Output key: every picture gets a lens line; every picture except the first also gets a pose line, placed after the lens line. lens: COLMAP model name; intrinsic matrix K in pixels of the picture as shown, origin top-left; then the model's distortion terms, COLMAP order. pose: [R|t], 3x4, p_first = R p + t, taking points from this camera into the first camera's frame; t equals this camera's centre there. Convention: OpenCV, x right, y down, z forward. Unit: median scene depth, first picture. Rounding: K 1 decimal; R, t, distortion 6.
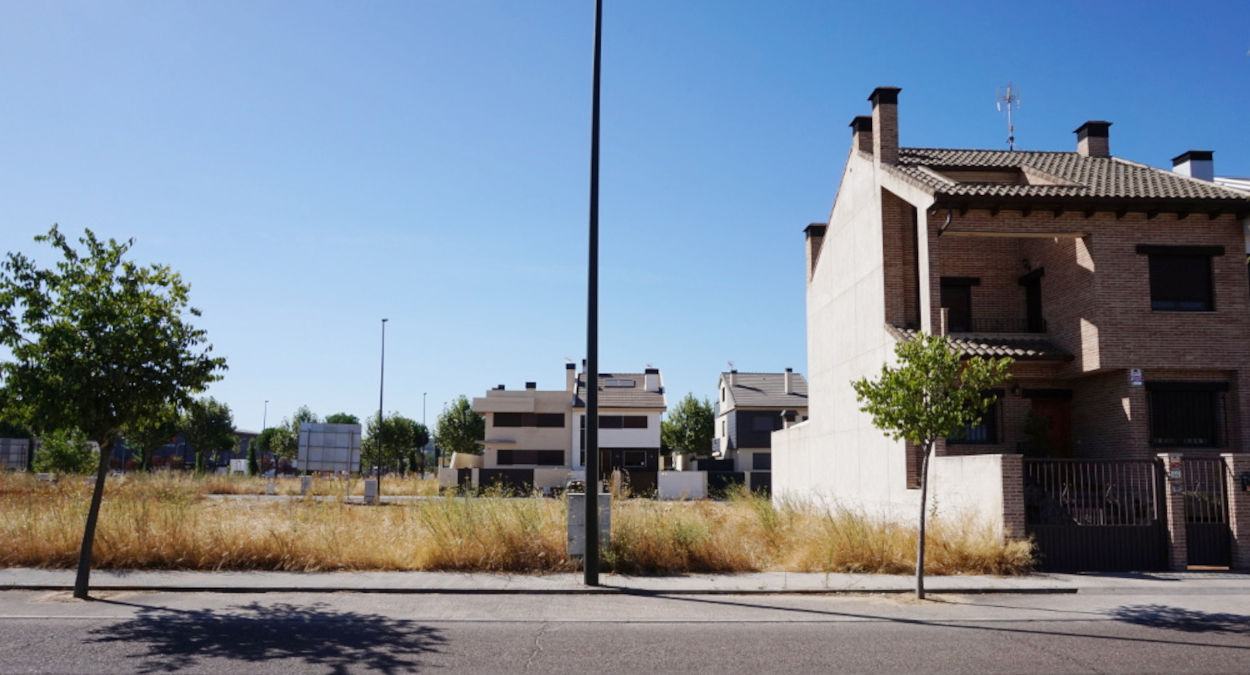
lens RADIAL K [[987.7, 0, 625.0], [0, 987.7, 337.5], [0, 0, 1]] dist [-0.017902, 0.000877]
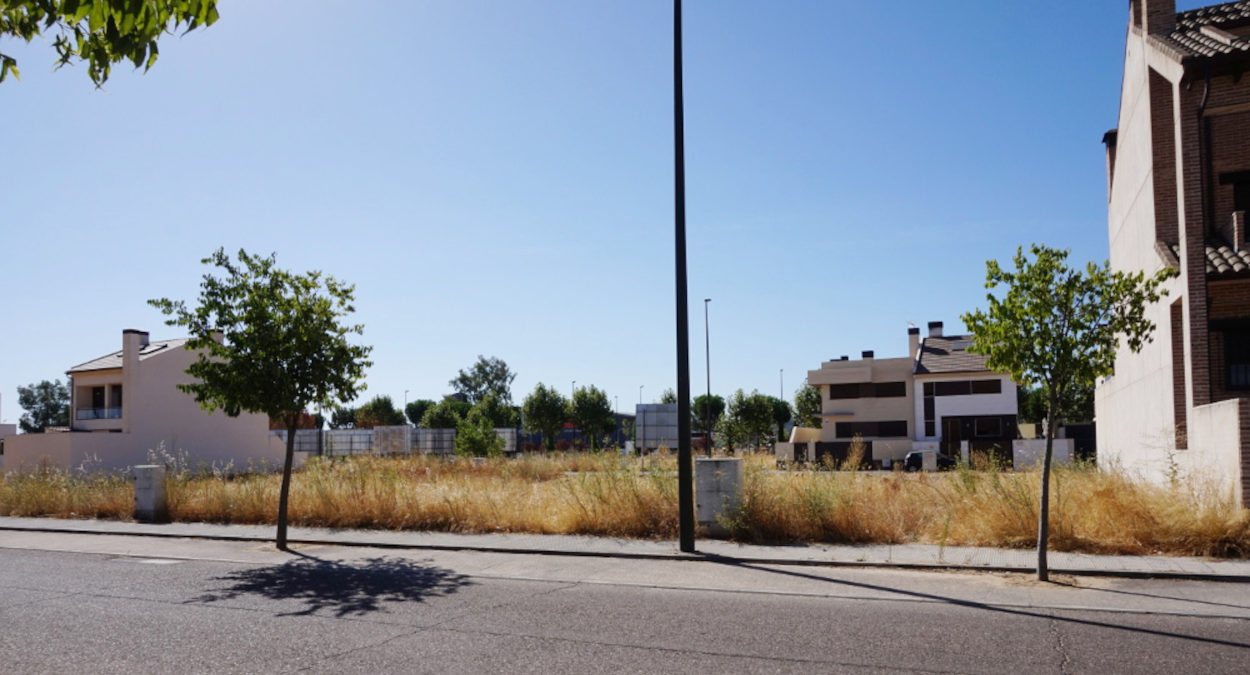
lens RADIAL K [[972.0, 0, 576.9], [0, 972.0, 392.4], [0, 0, 1]] dist [-0.032688, 0.053547]
pose [[0.863478, -0.050589, -0.501843, 0.142759], [0.087304, 0.994930, 0.049921, 0.015278], [0.496773, -0.086919, 0.863517, 0.054360]]
